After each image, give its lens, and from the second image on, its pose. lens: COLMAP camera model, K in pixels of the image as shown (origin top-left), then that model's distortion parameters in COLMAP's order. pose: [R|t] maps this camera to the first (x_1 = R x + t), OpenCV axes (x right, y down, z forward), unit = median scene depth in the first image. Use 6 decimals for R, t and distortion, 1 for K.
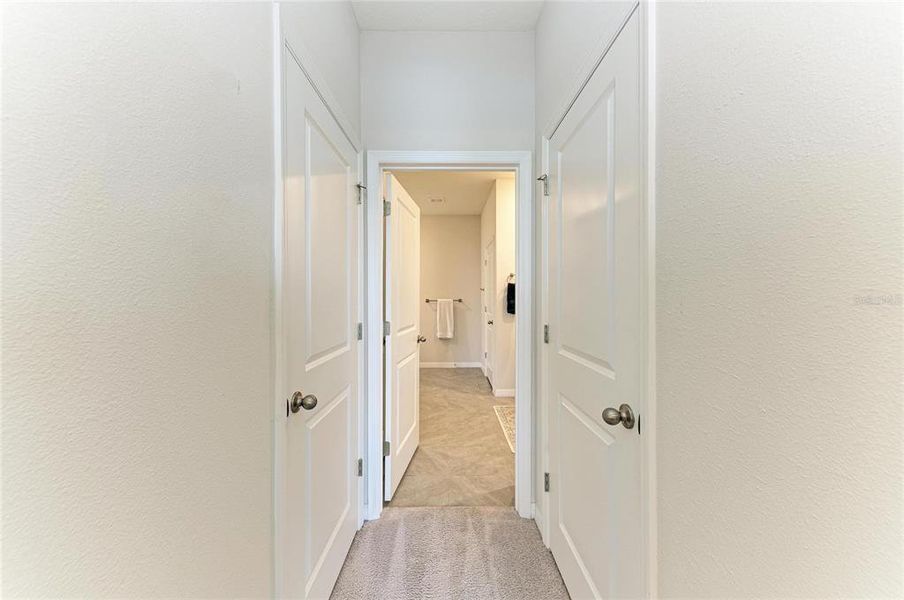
lens RADIAL K [[317.4, 0, 452.0], [0, 317.4, 300.0], [0, 0, 1]] dist [0.005999, -0.000077]
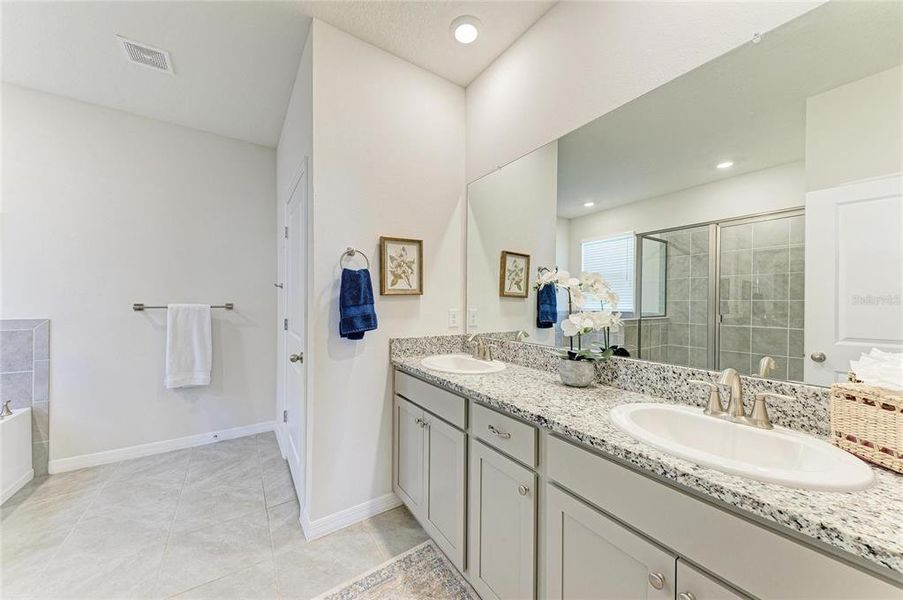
lens RADIAL K [[317.0, 0, 451.5], [0, 317.0, 300.0], [0, 0, 1]] dist [0.005999, -0.000077]
pose [[0.834797, 0.007196, 0.550511, 0.044092], [-0.002246, 0.999951, -0.009664, -0.004633], [-0.550554, 0.006831, 0.834772, 0.398635]]
